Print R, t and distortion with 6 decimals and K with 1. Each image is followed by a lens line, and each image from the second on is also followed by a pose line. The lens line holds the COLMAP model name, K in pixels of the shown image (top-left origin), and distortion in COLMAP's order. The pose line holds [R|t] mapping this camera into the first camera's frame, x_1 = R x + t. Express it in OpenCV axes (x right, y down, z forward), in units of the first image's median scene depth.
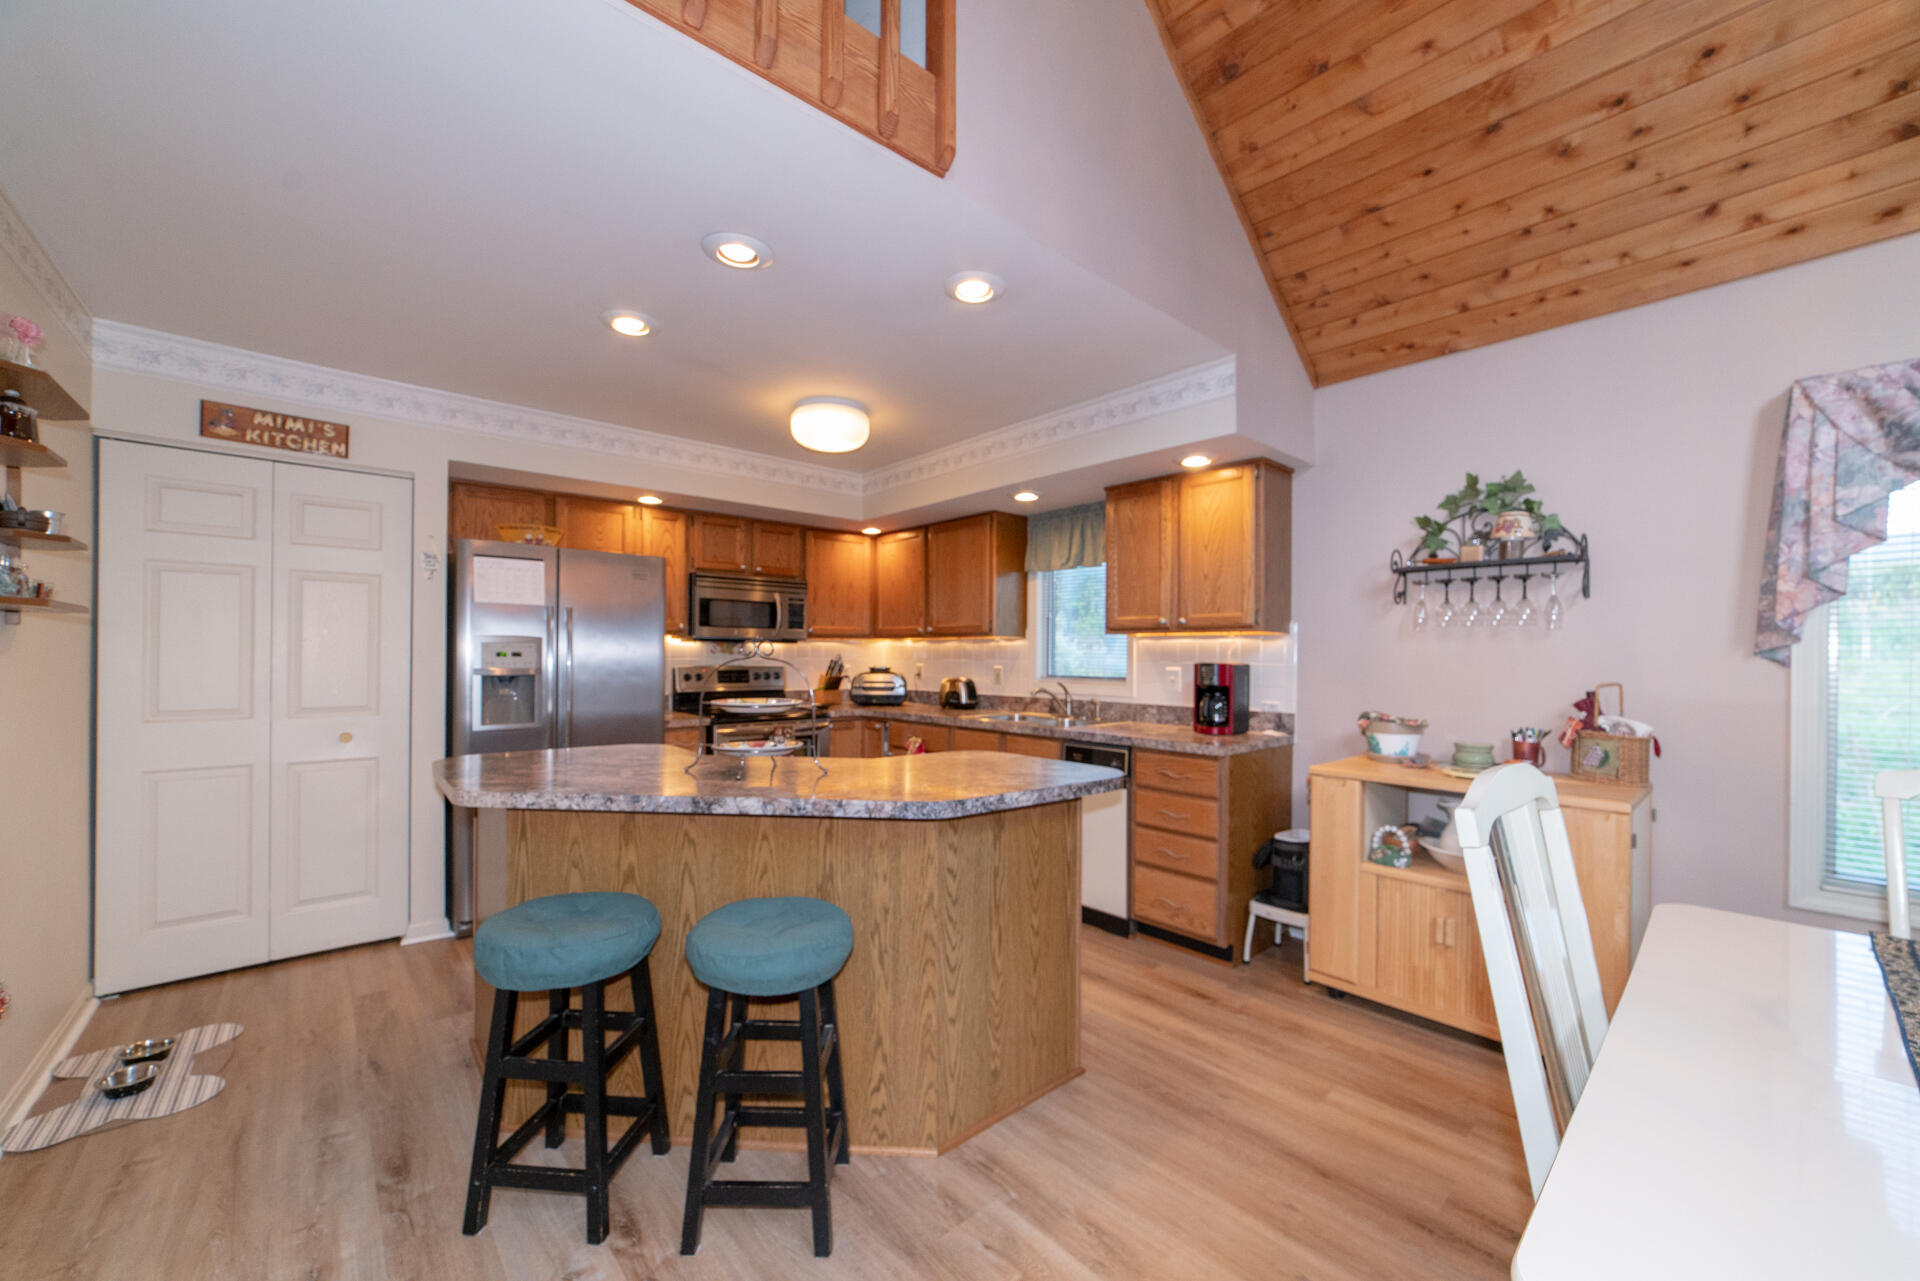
lens RADIAL K [[742.4, 0, 960.9], [0, 742.4, 654.0], [0, 0, 1]] dist [-0.020162, 0.009572]
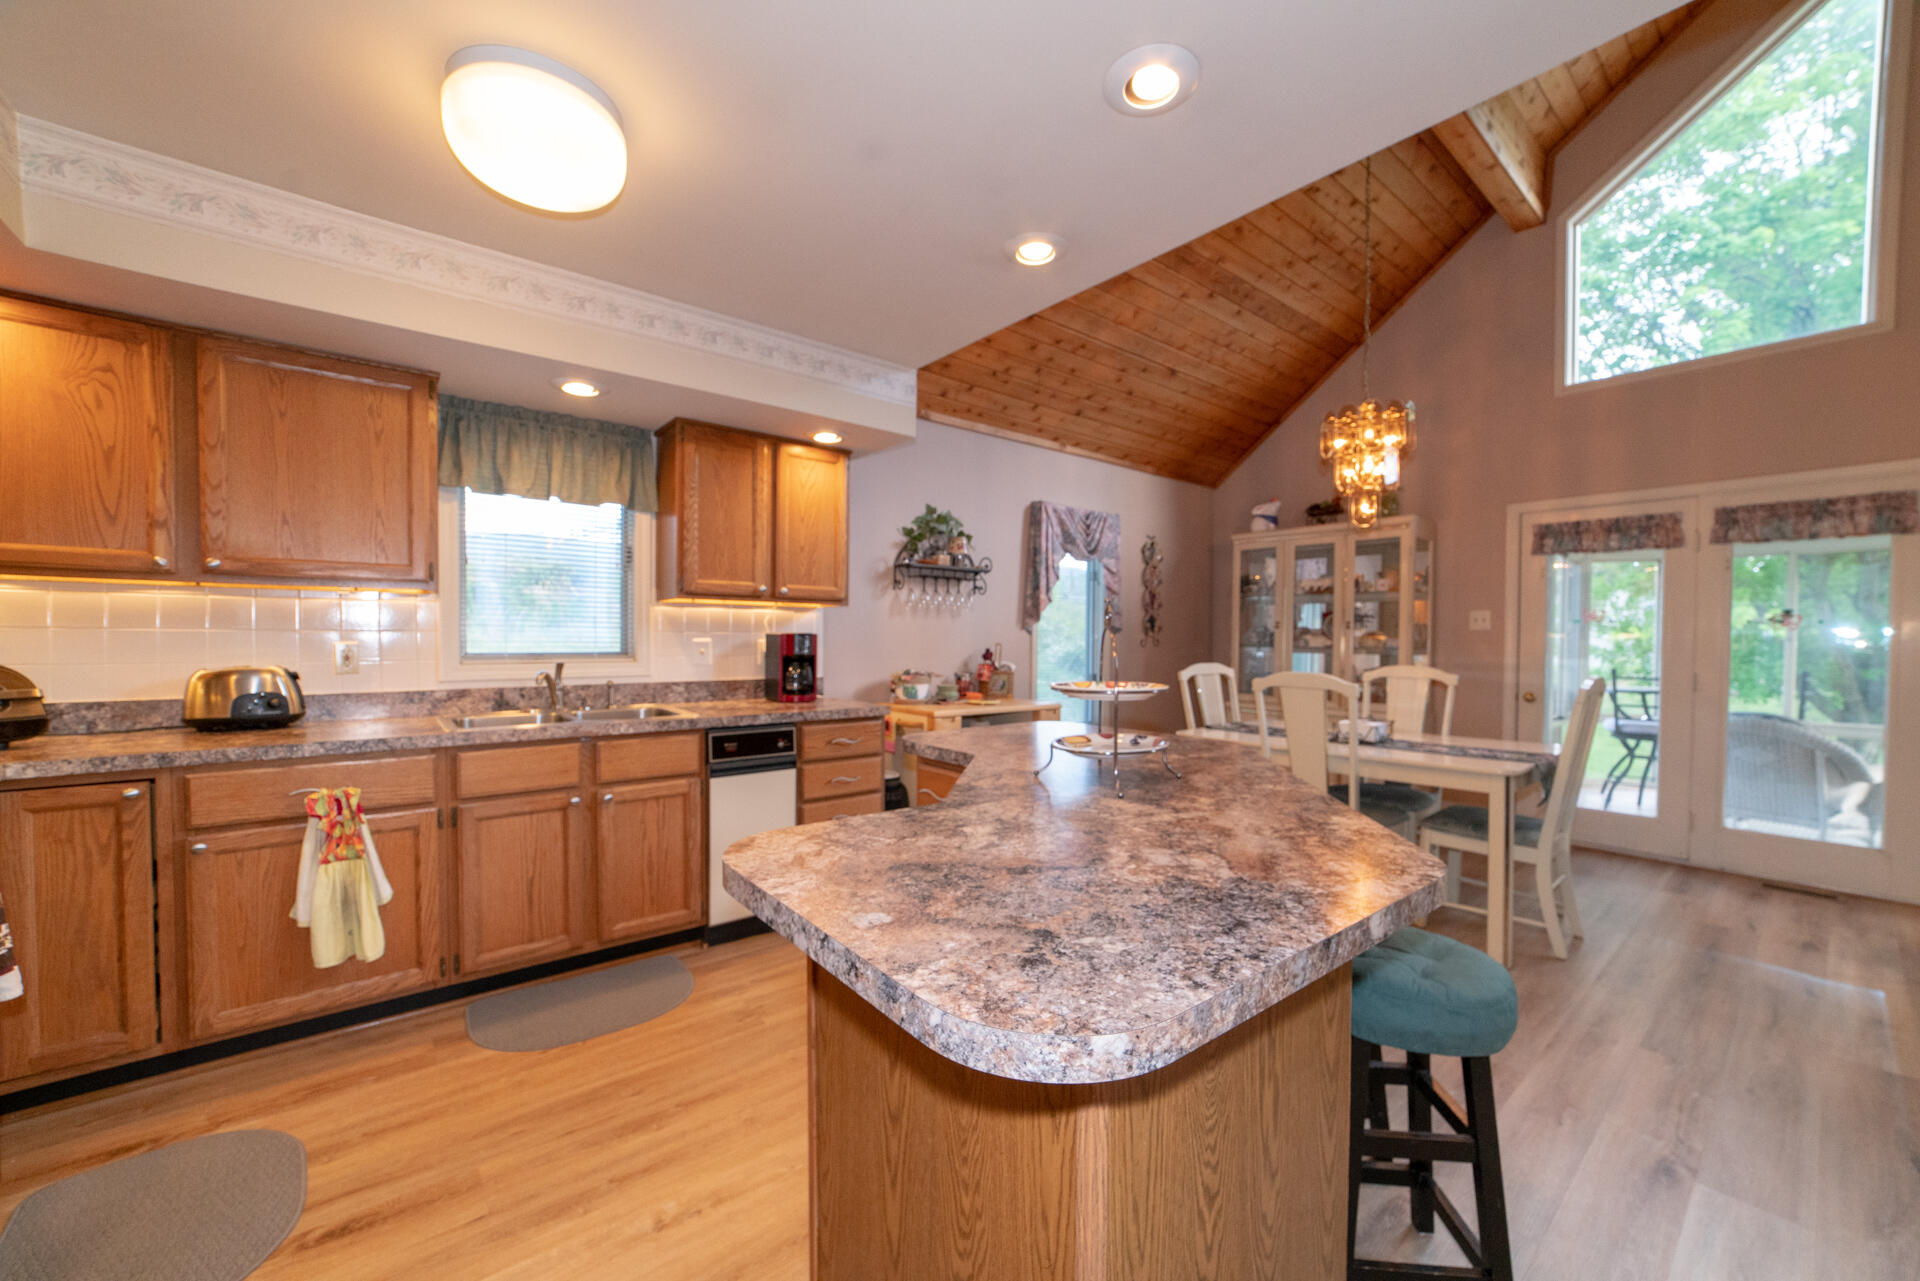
lens RADIAL K [[742.4, 0, 960.9], [0, 742.4, 654.0], [0, 0, 1]] dist [-0.020162, 0.009572]
pose [[0.030663, -0.030722, 0.999058, -0.652040], [-0.008438, 0.999484, 0.030994, 0.007162], [-0.999494, -0.009380, 0.030388, 0.709606]]
